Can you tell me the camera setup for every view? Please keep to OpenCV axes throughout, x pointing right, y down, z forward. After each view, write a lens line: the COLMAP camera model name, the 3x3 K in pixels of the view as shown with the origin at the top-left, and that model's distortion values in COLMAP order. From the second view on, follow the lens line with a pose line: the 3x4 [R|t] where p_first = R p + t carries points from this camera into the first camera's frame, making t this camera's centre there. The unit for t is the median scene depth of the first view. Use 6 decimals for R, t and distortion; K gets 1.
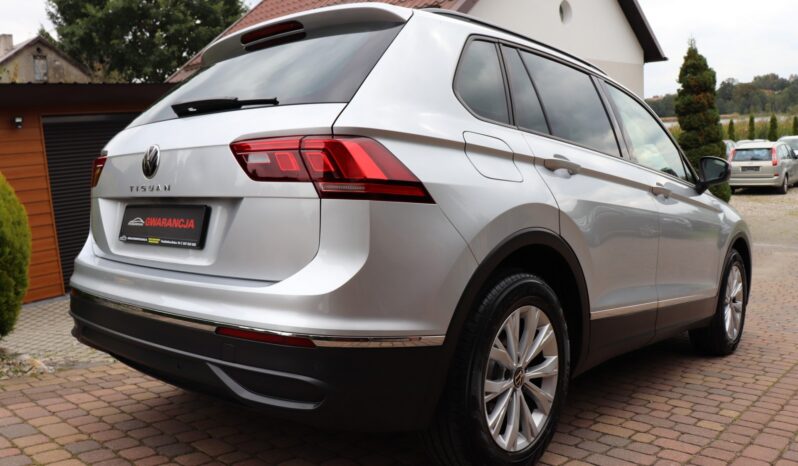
lens RADIAL K [[676.3, 0, 393.2], [0, 676.3, 230.2], [0, 0, 1]] dist [-0.172193, 0.153749]
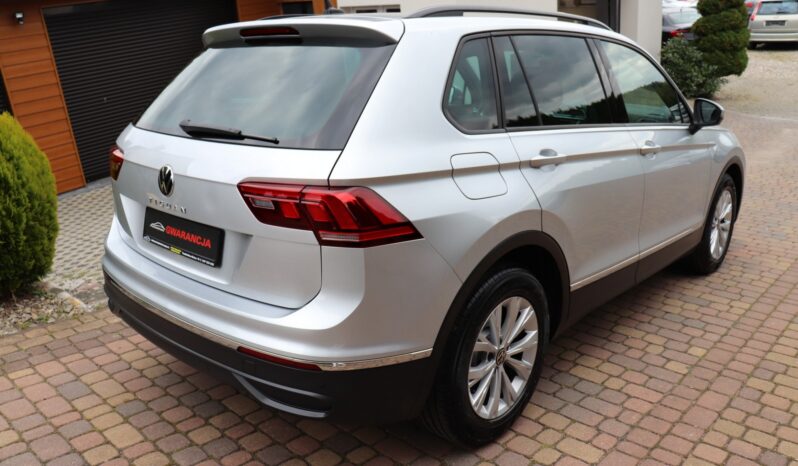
lens RADIAL K [[676.3, 0, 398.1], [0, 676.3, 233.2], [0, 0, 1]] dist [-0.172193, 0.153749]
pose [[0.999744, -0.014018, -0.017774, 0.033367], [0.017880, 0.970546, 0.240251, -0.260757], [0.013882, -0.240507, 0.970548, -0.073687]]
